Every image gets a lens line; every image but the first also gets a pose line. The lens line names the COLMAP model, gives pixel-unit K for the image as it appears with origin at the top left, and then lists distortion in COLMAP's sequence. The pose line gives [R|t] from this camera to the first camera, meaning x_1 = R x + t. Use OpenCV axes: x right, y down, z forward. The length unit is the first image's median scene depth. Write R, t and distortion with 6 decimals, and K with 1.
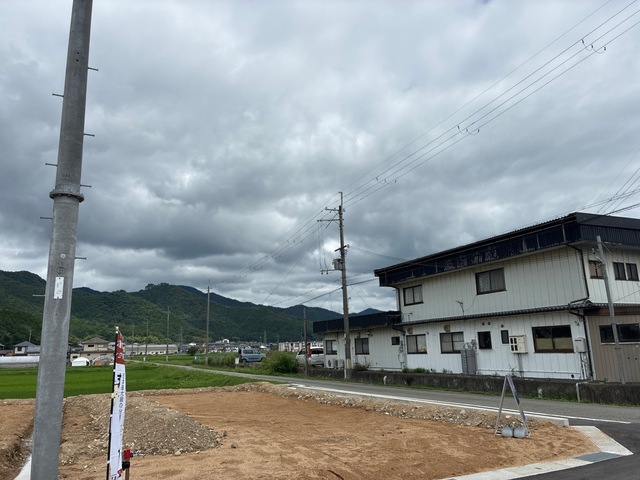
lens RADIAL K [[484.4, 0, 317.9], [0, 484.4, 244.1], [0, 0, 1]] dist [0.045848, -0.061639]
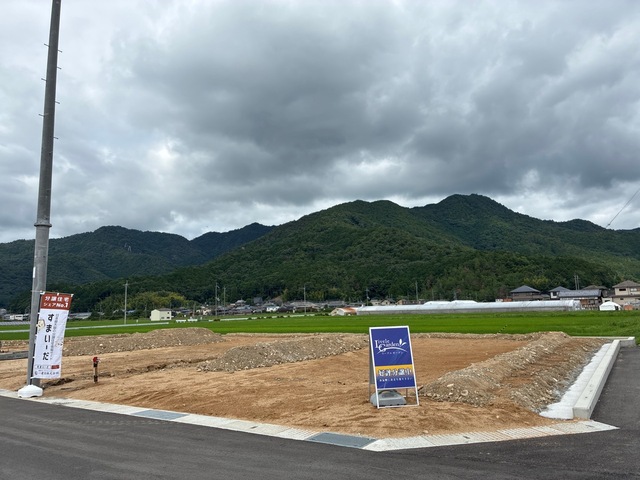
lens RADIAL K [[484.4, 0, 318.1], [0, 484.4, 231.7], [0, 0, 1]] dist [0.045848, -0.061639]
pose [[0.501766, -0.124411, -0.856010, 0.326735], [0.197714, 0.979901, -0.026524, 0.036921], [0.842105, -0.155936, 0.516279, 0.170424]]
